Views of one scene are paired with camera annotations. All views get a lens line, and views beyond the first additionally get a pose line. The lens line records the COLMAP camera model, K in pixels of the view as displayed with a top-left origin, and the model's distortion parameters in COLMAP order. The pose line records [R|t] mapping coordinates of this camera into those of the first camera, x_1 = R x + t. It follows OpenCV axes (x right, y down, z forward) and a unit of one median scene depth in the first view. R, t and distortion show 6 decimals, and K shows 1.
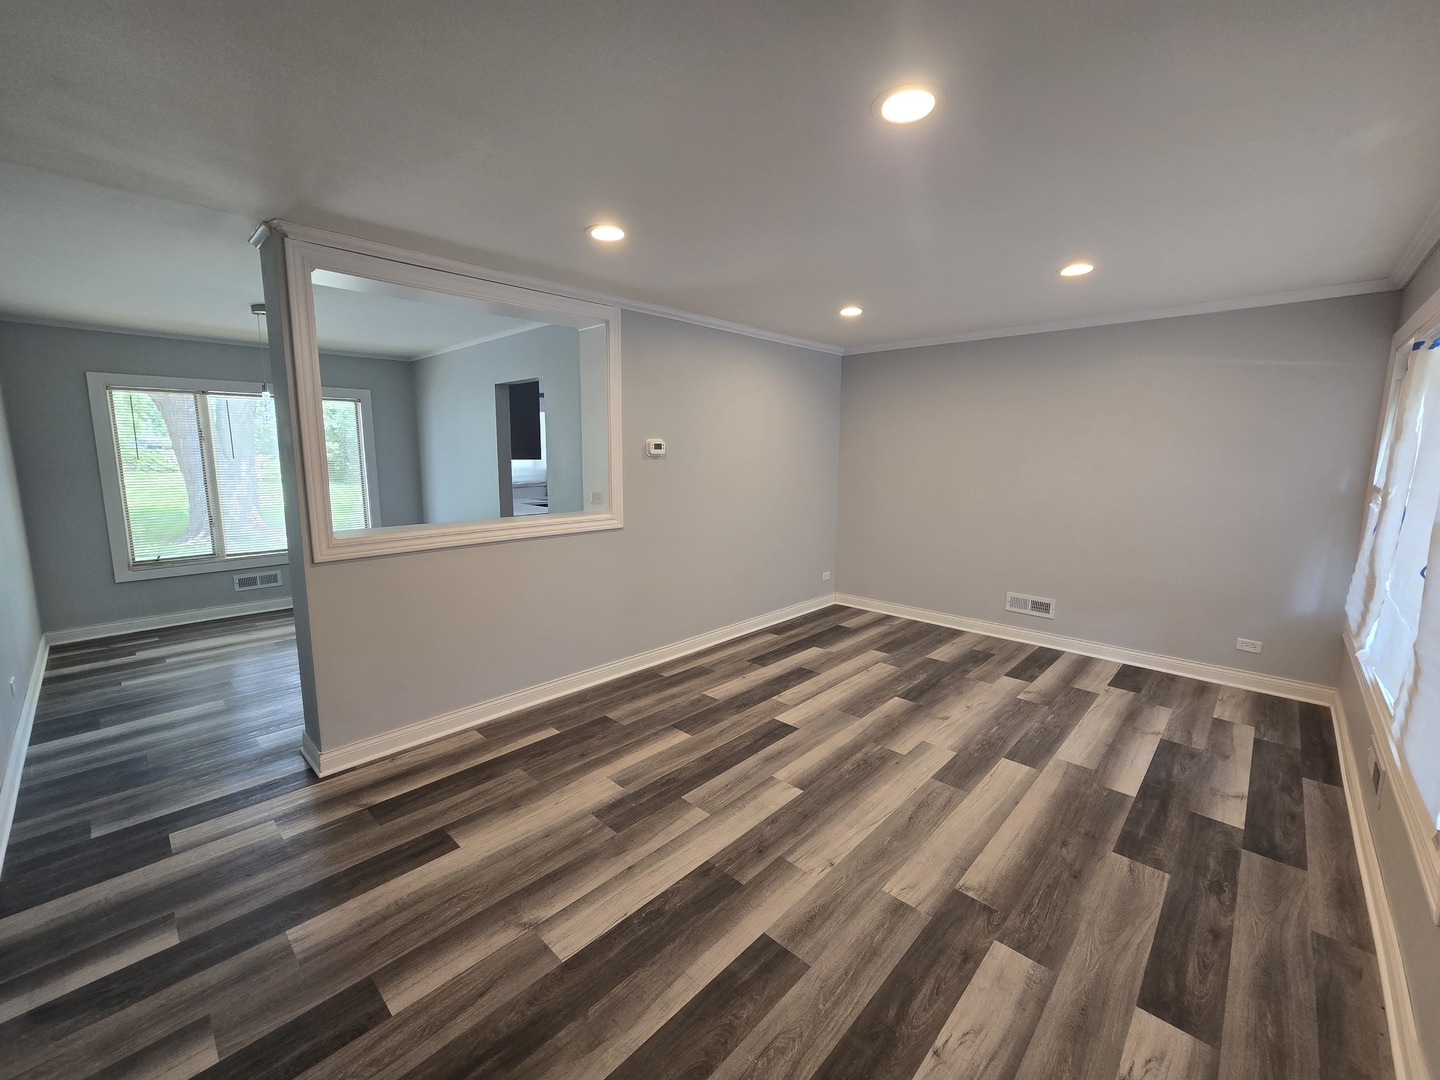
lens RADIAL K [[586.1, 0, 710.2], [0, 586.1, 544.0], [0, 0, 1]] dist [-0.005859, 0.000517]
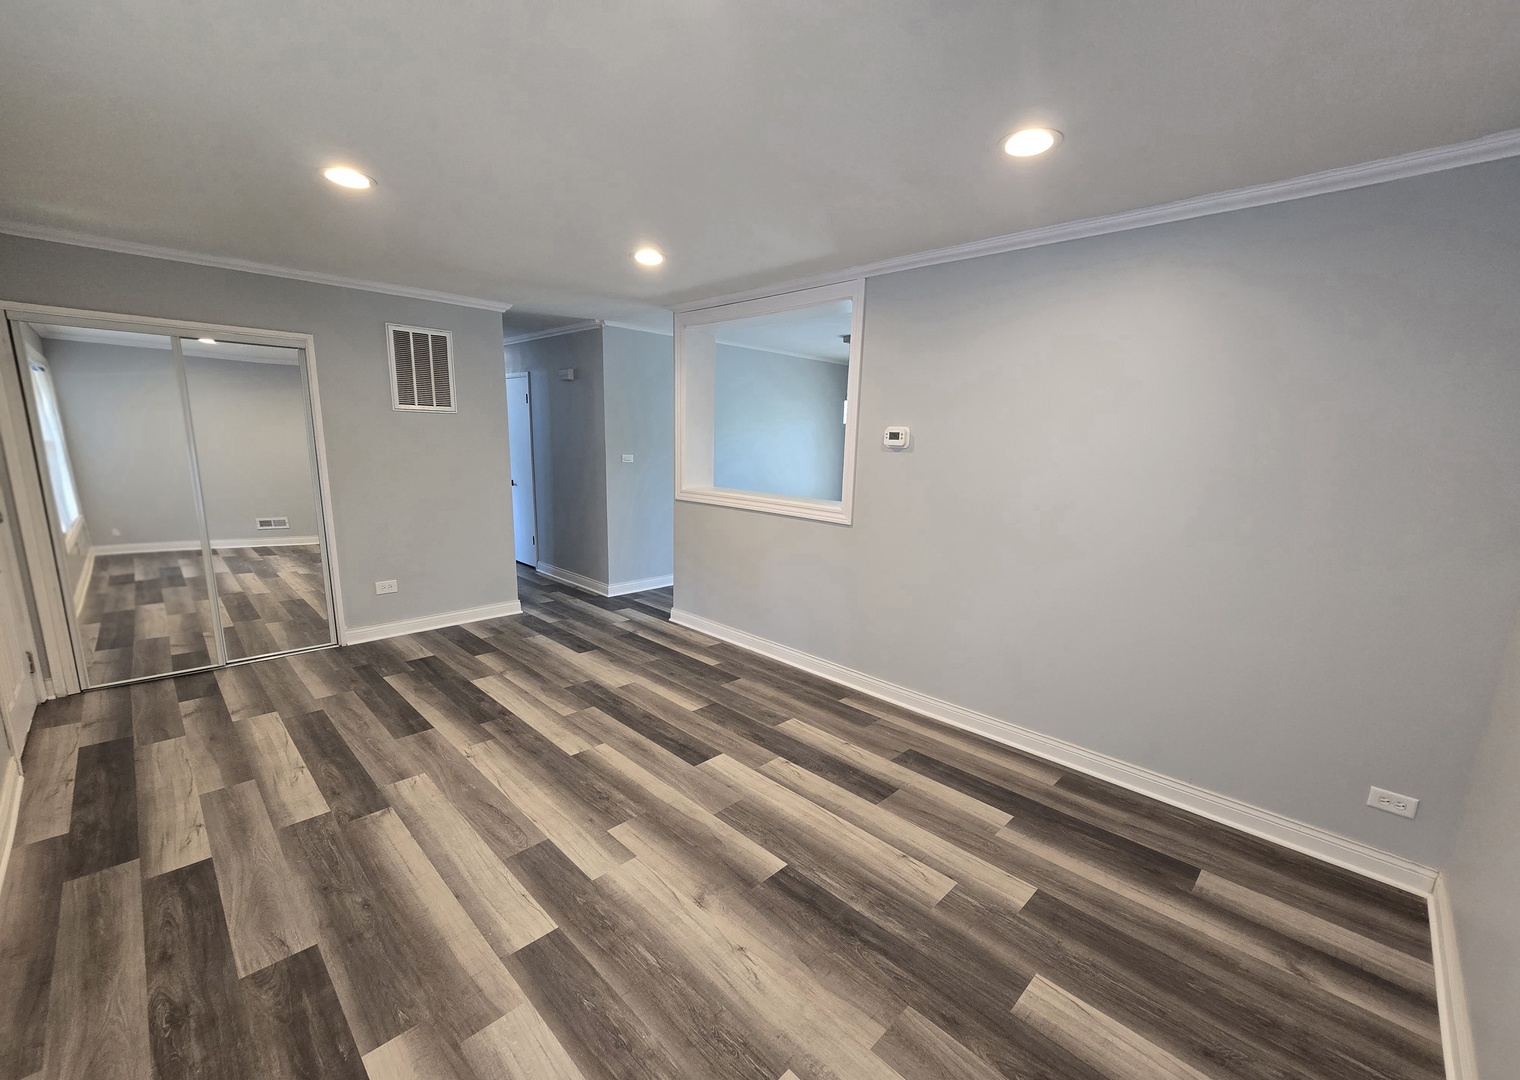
lens RADIAL K [[621.3, 0, 779.8], [0, 621.3, 574.7], [0, 0, 1]] dist [-0.002459, -0.001174]
pose [[0.002597, 0.213261, -0.976992, 1.234856], [-0.189162, 0.959461, 0.208931, -0.205193], [0.981943, 0.184267, 0.042832, 1.313314]]
